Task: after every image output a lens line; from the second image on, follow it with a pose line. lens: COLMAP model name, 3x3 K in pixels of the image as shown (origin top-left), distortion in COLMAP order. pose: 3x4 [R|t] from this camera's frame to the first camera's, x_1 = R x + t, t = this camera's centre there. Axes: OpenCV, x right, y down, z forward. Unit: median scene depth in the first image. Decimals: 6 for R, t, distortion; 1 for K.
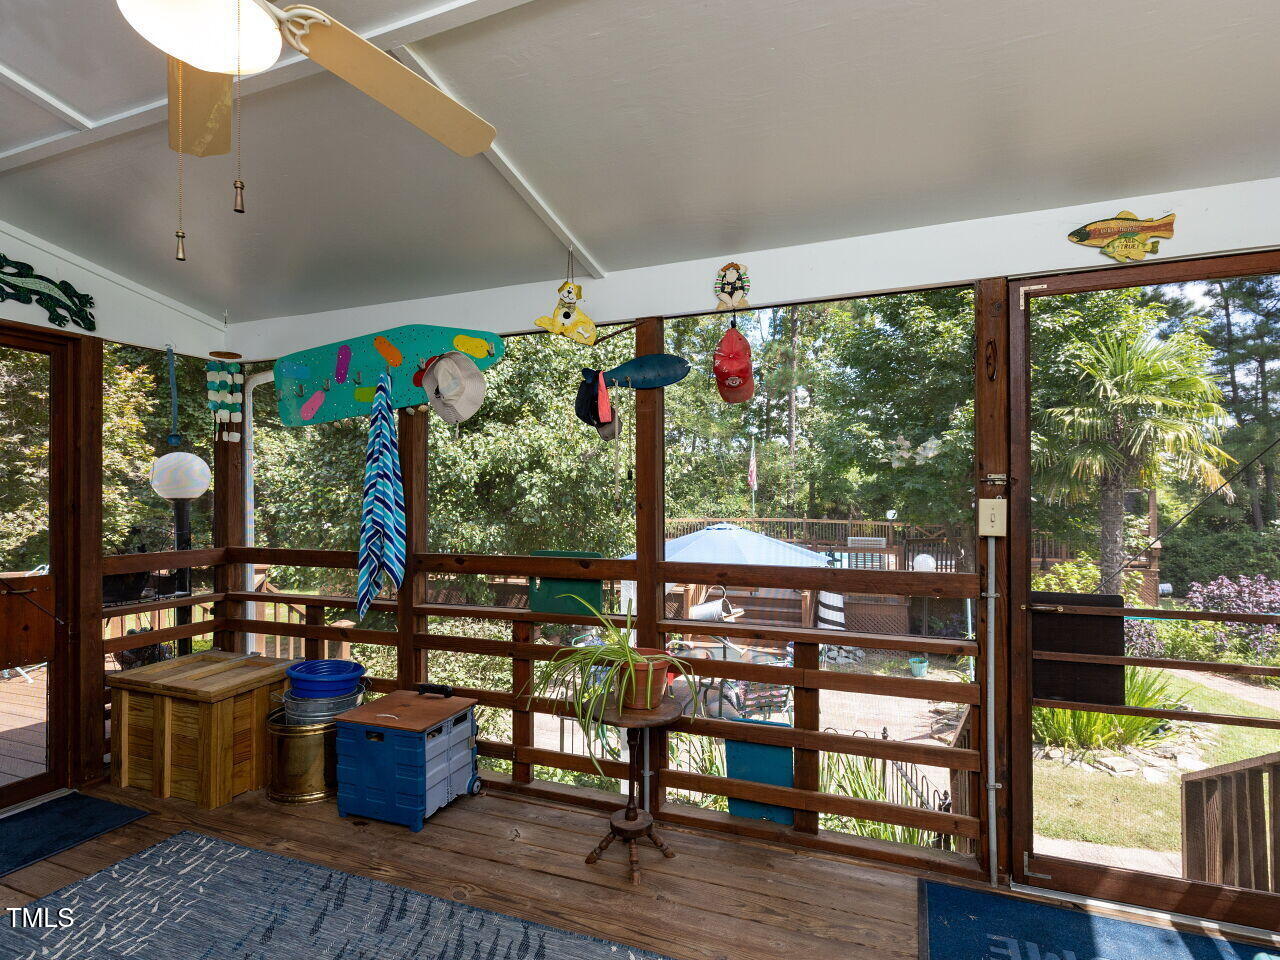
lens RADIAL K [[643.6, 0, 620.8], [0, 643.6, 489.6], [0, 0, 1]] dist [0.003528, -0.000385]
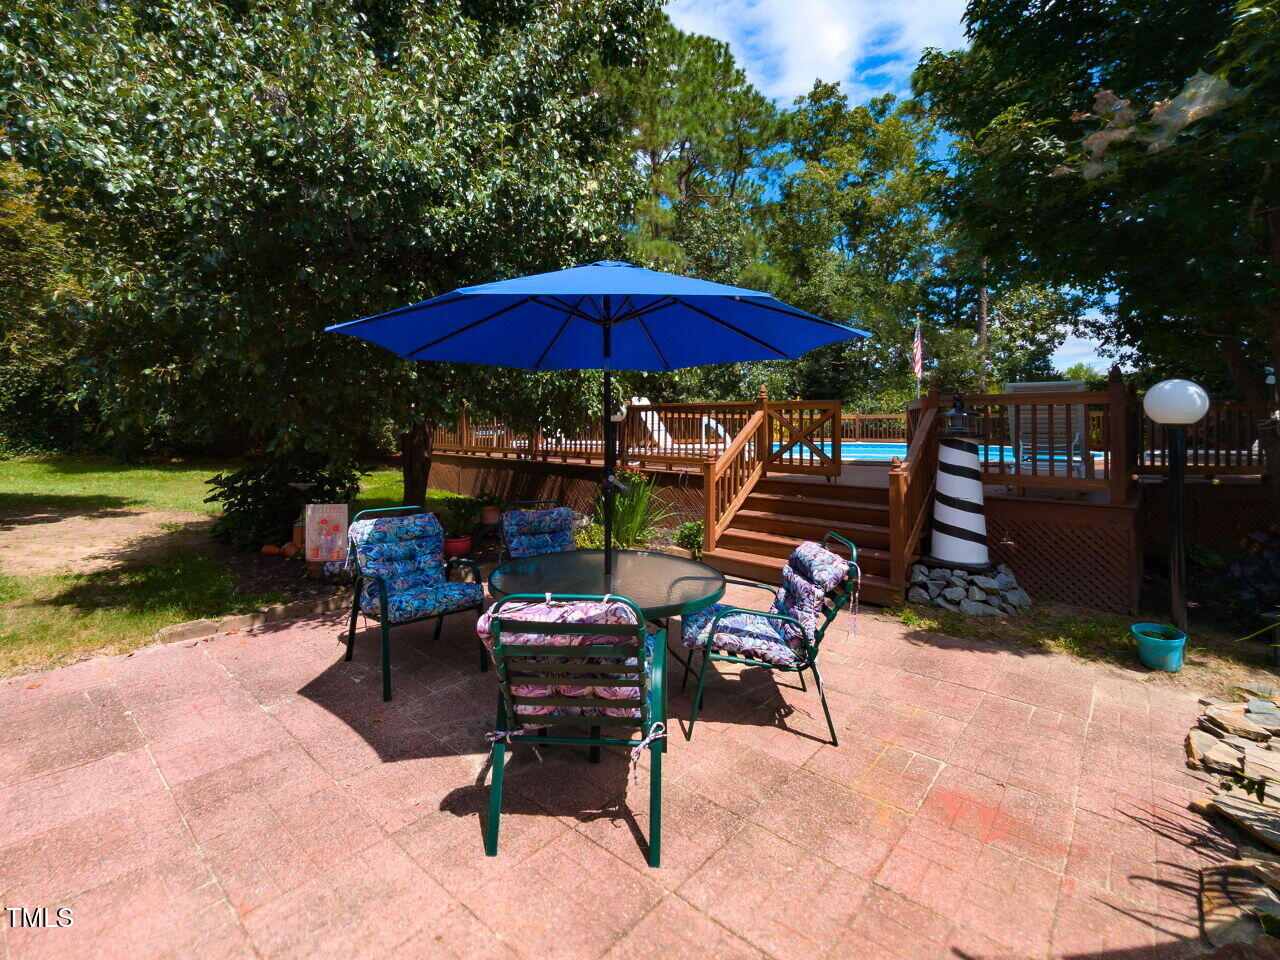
lens RADIAL K [[567.7, 0, 641.7], [0, 567.7, 414.7], [0, 0, 1]] dist [0.002682, -0.000962]
pose [[0.948584, 0.003196, -0.316510, 0.288275], [-0.005753, 0.999958, -0.007145, 0.144558], [0.316473, 0.008598, 0.948562, 0.601211]]
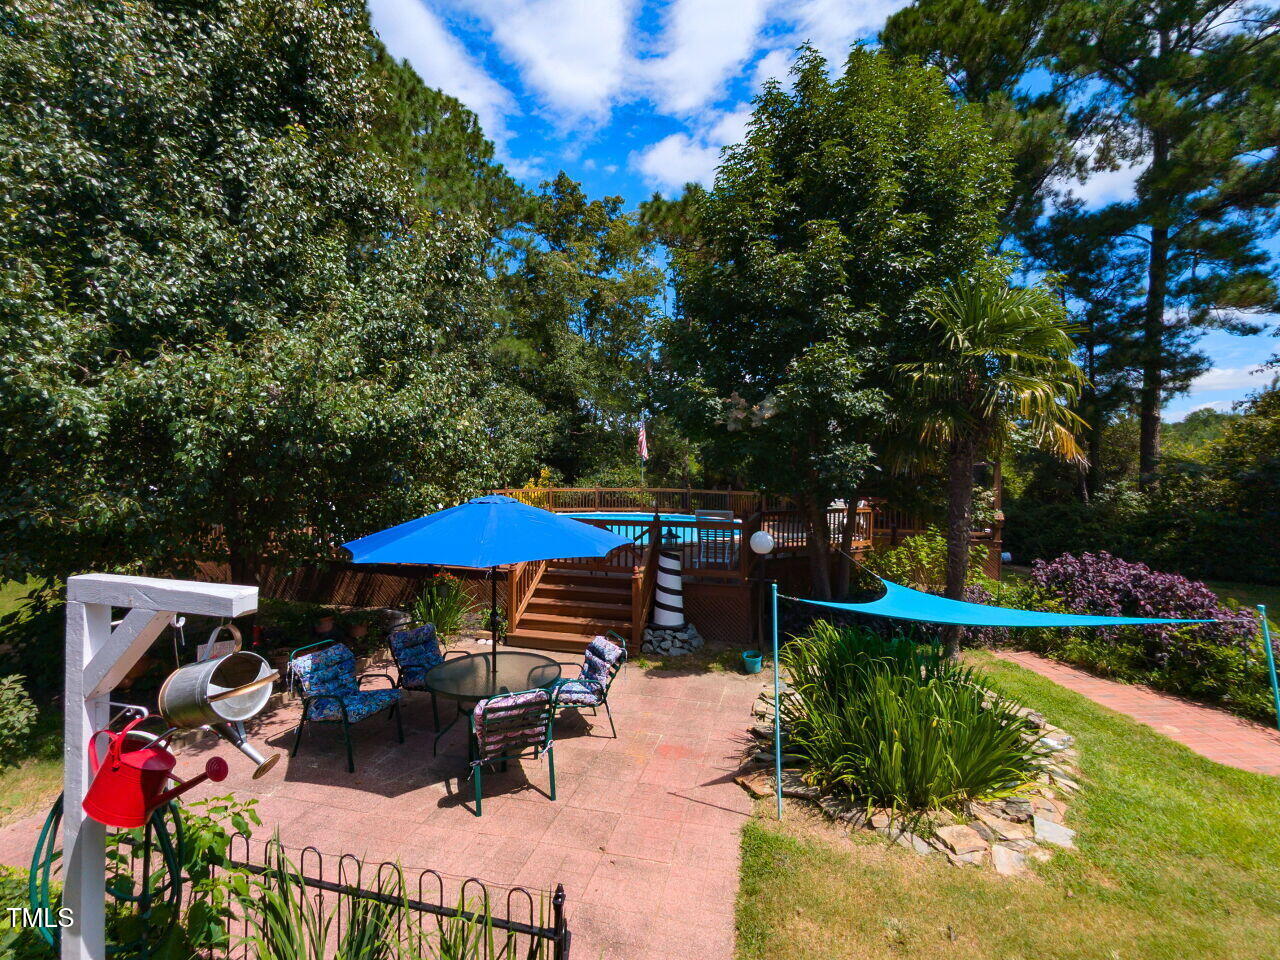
lens RADIAL K [[567.1, 0, 640.8], [0, 567.1, 474.1], [0, 0, 1]] dist [0.002654, -0.000097]
pose [[0.990635, 0.009441, 0.136209, 0.229441], [-0.012300, 0.999721, 0.020162, 0.011756], [-0.135980, -0.021648, 0.990475, 0.300205]]
